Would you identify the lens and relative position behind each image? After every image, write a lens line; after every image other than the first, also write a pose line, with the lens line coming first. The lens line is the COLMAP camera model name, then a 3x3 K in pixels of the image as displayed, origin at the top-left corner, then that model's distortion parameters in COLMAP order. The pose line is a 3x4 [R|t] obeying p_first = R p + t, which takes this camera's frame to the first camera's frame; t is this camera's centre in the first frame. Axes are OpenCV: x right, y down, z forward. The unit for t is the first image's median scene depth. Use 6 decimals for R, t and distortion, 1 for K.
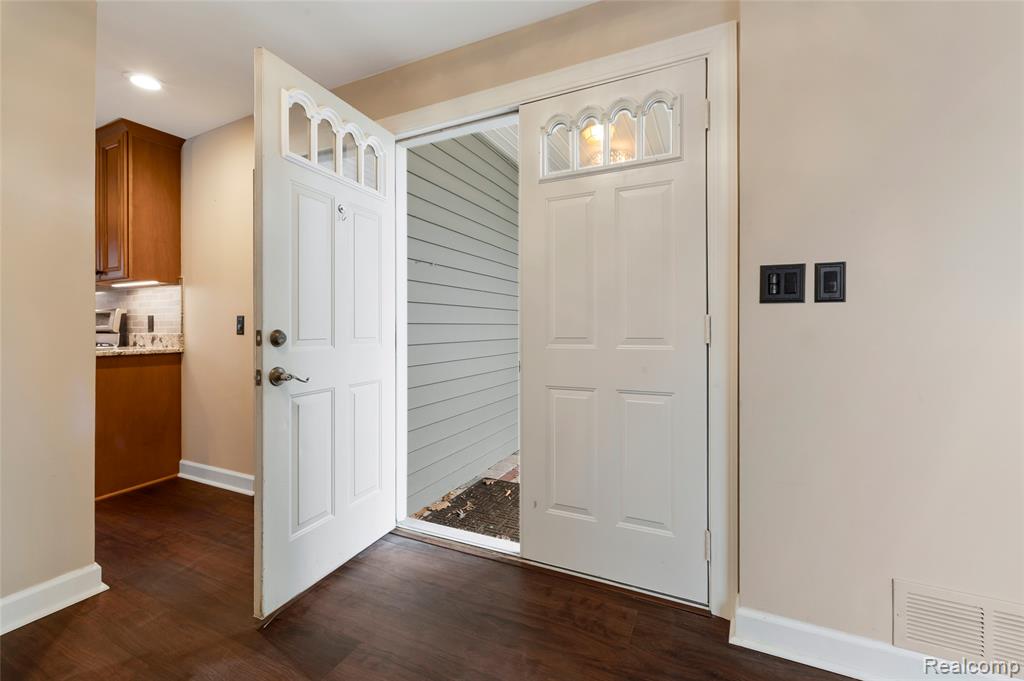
lens RADIAL K [[412.3, 0, 526.3], [0, 412.3, 322.4], [0, 0, 1]] dist [0.002580, -0.000035]
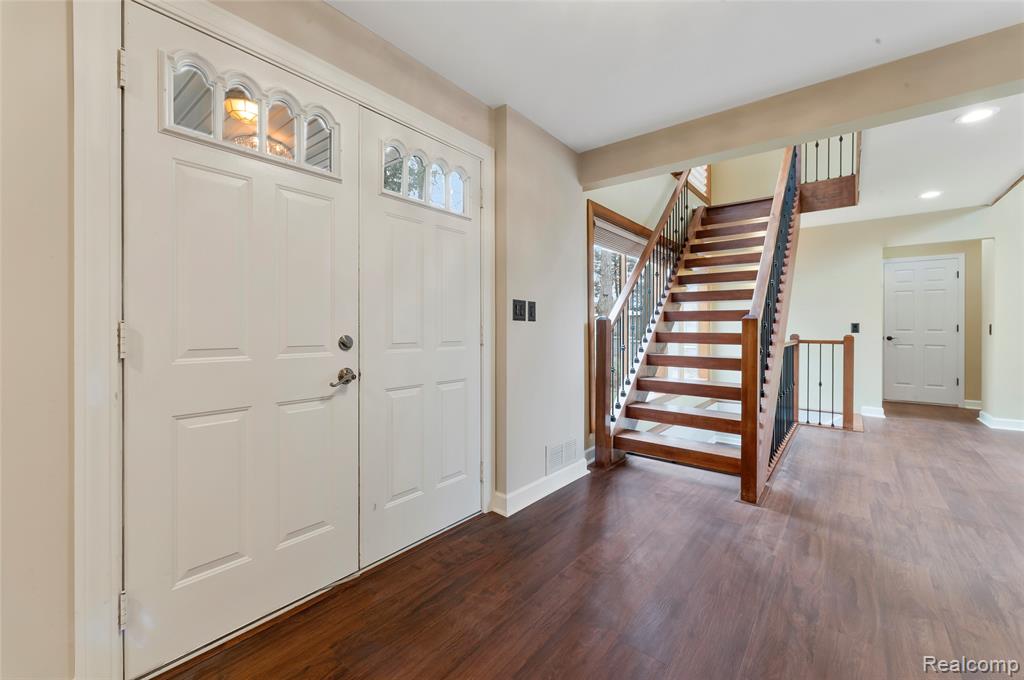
lens RADIAL K [[412.3, 0, 511.1], [0, 412.3, 331.7], [0, 0, 1]] dist [0.002580, -0.000035]
pose [[0.245913, 0.006485, 0.969270, -0.985338], [-0.004902, 0.999973, -0.005447, 0.011543], [-0.969279, -0.003412, 0.245939, 0.473735]]
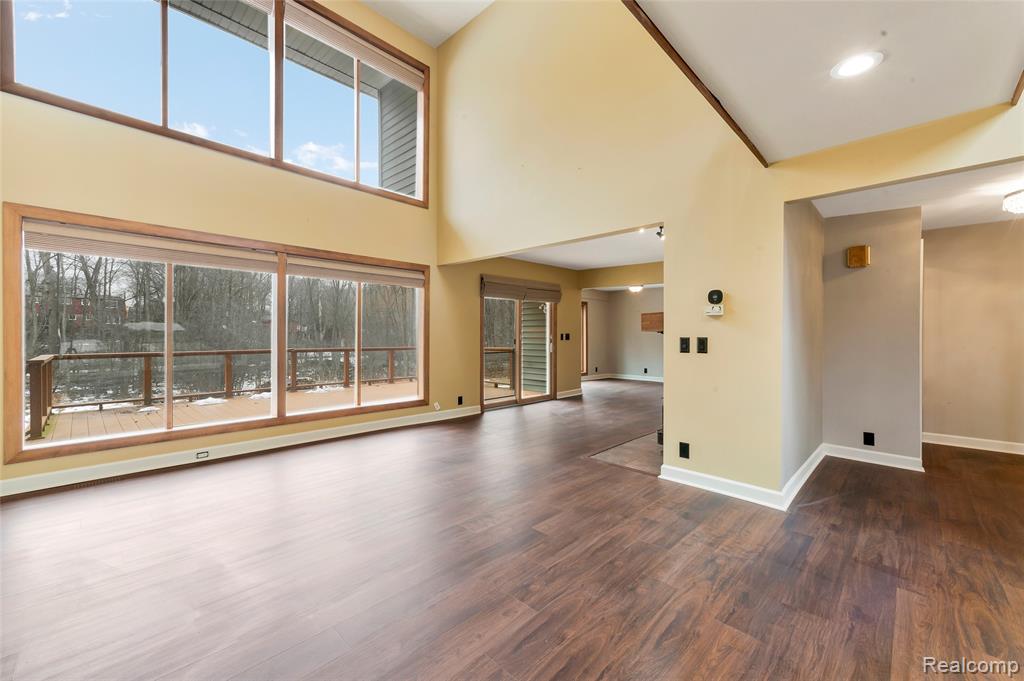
lens RADIAL K [[412.3, 0, 513.6], [0, 412.3, 340.3], [0, 0, 1]] dist [0.002580, -0.000035]
pose [[-0.324502, 0.025140, -0.945551, 2.381478], [0.001049, 0.999656, 0.026218, -0.107827], [0.945885, 0.007516, -0.324416, -1.391133]]
